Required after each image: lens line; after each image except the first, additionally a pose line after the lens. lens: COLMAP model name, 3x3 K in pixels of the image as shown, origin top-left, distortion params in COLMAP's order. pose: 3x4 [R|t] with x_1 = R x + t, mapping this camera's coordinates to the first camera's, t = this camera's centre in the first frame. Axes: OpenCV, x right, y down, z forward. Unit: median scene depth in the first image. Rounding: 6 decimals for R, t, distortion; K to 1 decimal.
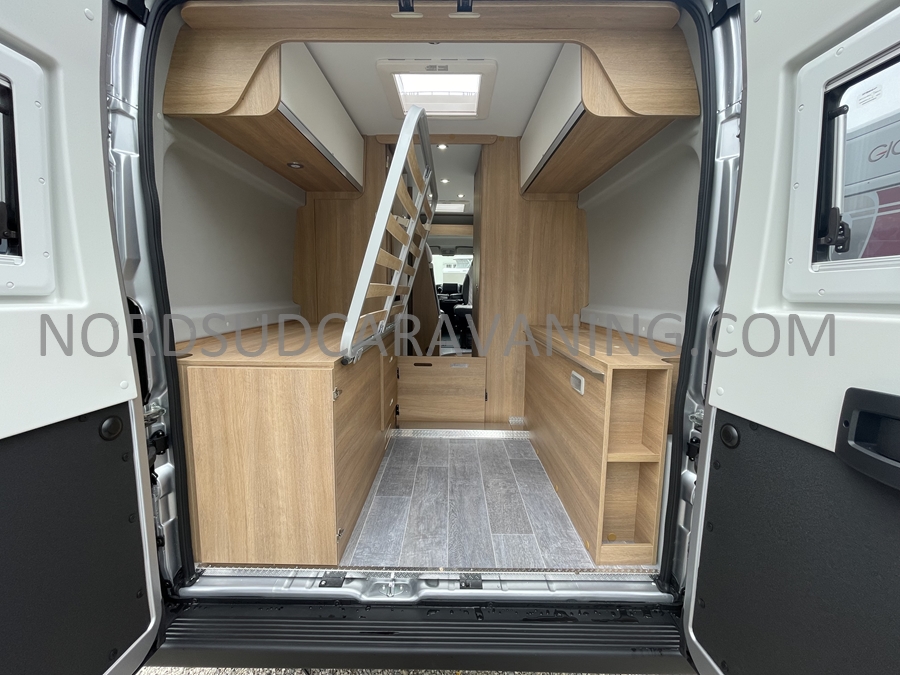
lens RADIAL K [[360.2, 0, 450.0], [0, 360.2, 333.2], [0, 0, 1]] dist [0.008574, -0.005250]
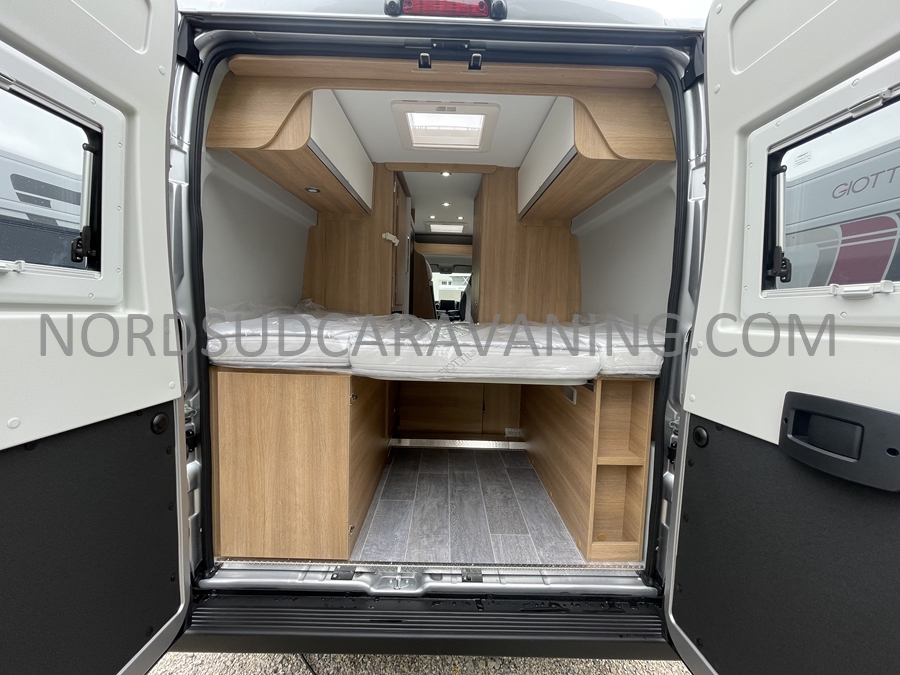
lens RADIAL K [[360.2, 0, 450.0], [0, 360.2, 333.2], [0, 0, 1]] dist [0.008574, -0.005250]
pose [[0.999711, 0.017218, 0.016805, -0.039702], [-0.016441, 0.998837, -0.045328, 0.012934], [-0.017565, 0.045038, 0.998831, -0.114758]]
